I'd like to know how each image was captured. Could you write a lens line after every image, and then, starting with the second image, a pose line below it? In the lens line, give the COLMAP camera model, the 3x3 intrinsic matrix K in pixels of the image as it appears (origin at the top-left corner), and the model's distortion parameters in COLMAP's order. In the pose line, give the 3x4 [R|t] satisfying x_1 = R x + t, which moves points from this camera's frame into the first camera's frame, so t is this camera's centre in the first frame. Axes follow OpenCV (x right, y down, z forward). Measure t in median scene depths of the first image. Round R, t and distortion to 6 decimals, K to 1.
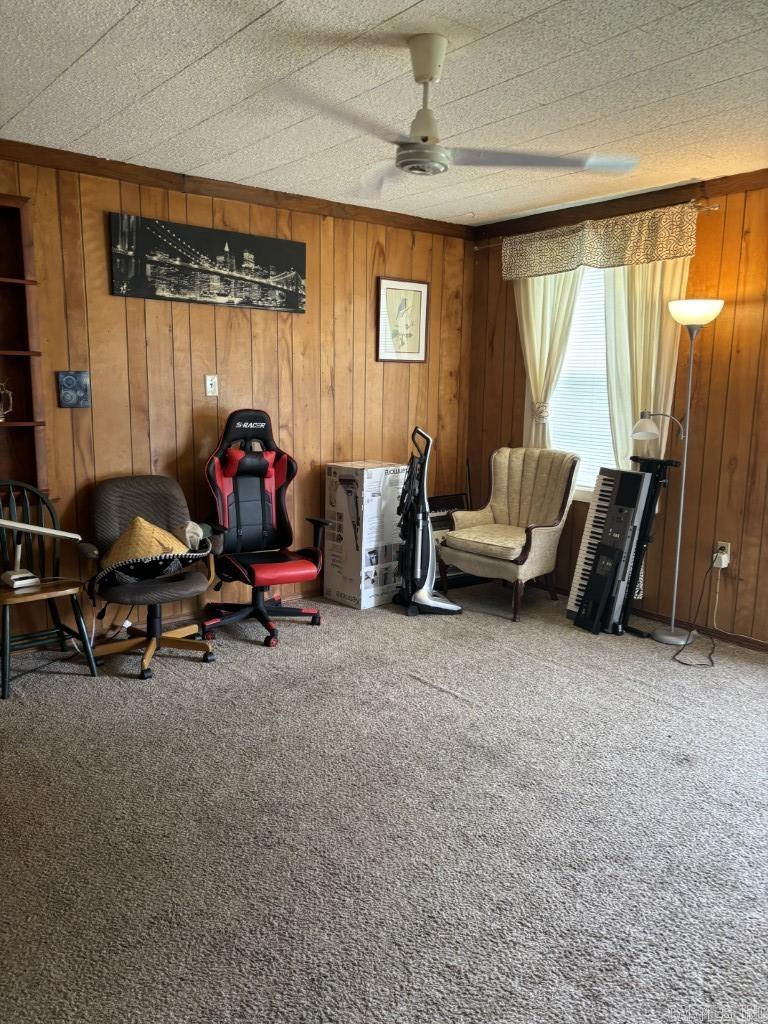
lens RADIAL K [[768.8, 0, 387.5], [0, 768.8, 513.3], [0, 0, 1]] dist [0.009265, -0.019459]
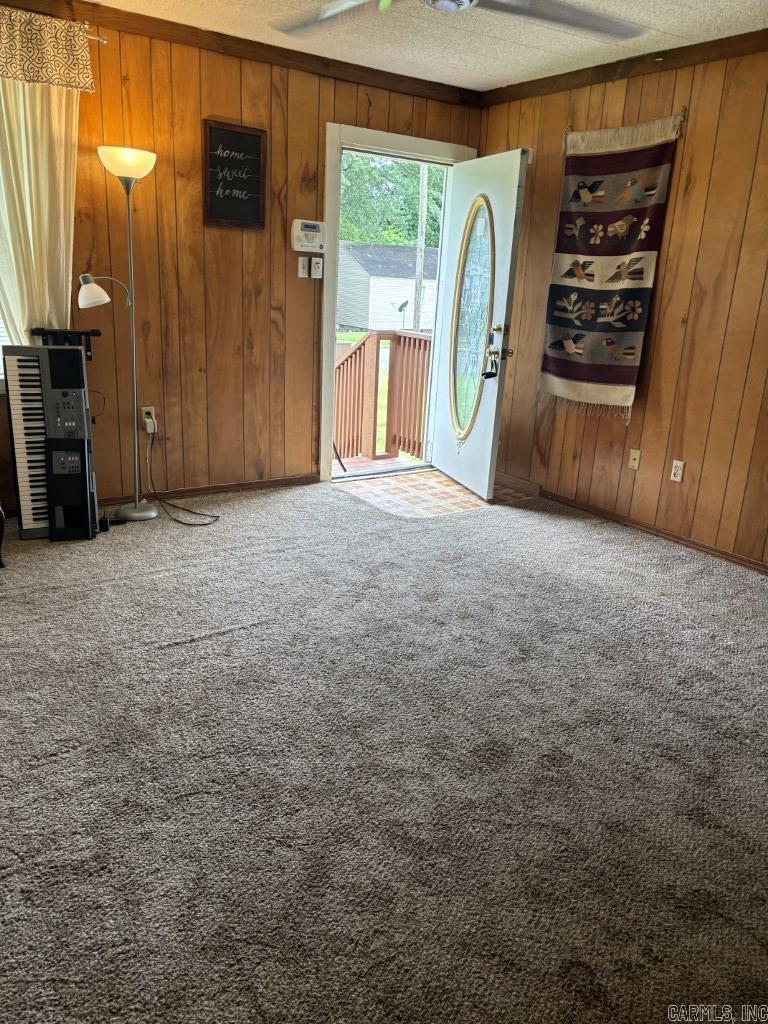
lens RADIAL K [[768.8, 0, 389.4], [0, 768.8, 512.7], [0, 0, 1]] dist [0.009265, -0.019459]
pose [[0.050846, -0.310342, 0.949264, -0.562417], [0.103689, 0.946997, 0.304047, -0.107817], [-0.993309, 0.082968, 0.080330, 0.619000]]
